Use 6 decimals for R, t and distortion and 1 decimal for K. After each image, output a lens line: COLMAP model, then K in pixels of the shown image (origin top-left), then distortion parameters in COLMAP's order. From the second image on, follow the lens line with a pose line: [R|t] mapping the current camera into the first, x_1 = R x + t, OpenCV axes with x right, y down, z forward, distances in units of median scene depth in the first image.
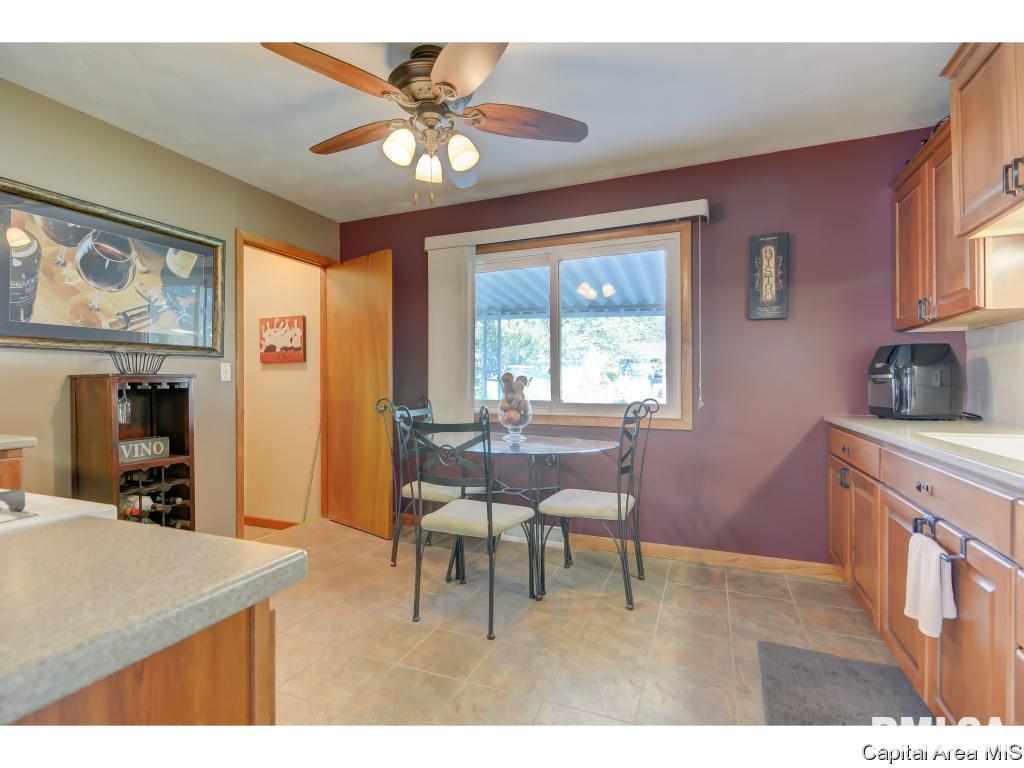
lens RADIAL K [[495.7, 0, 510.4], [0, 495.7, 382.7], [0, 0, 1]] dist [-0.002698, -0.001668]
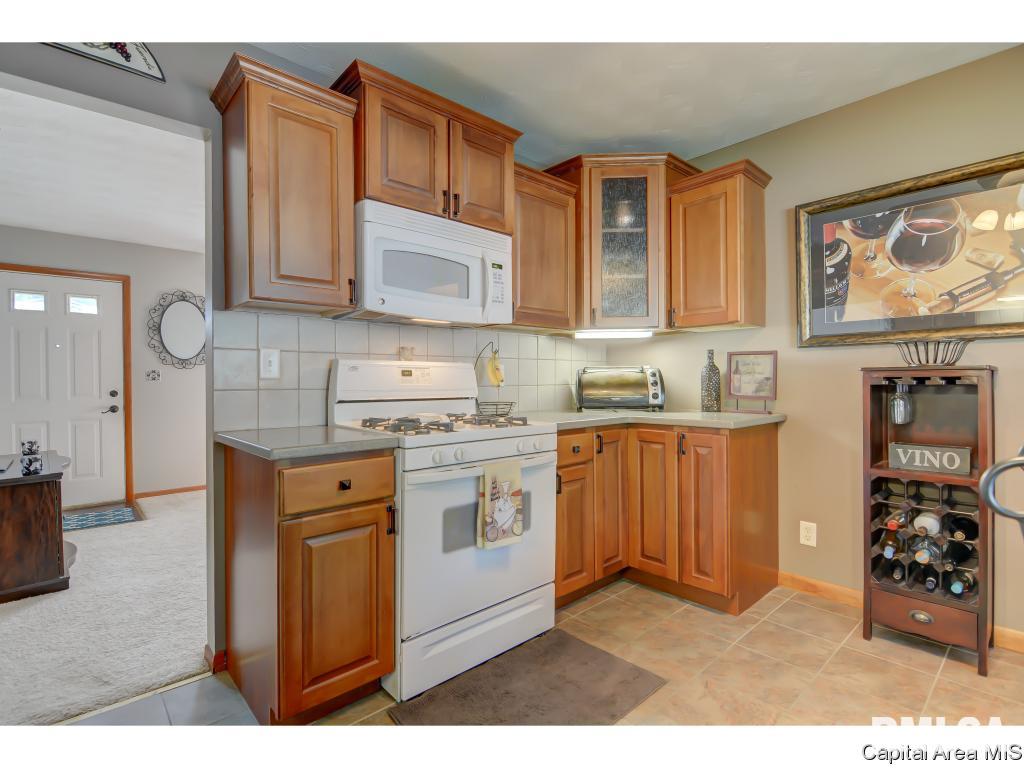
lens RADIAL K [[495.7, 0, 509.8], [0, 495.7, 381.8], [0, 0, 1]] dist [-0.002698, -0.001668]
pose [[-0.427150, 0.010423, -0.904121, 0.293255], [0.008388, 0.999936, 0.007565, -0.004044], [0.904142, -0.004352, -0.427210, 0.727174]]
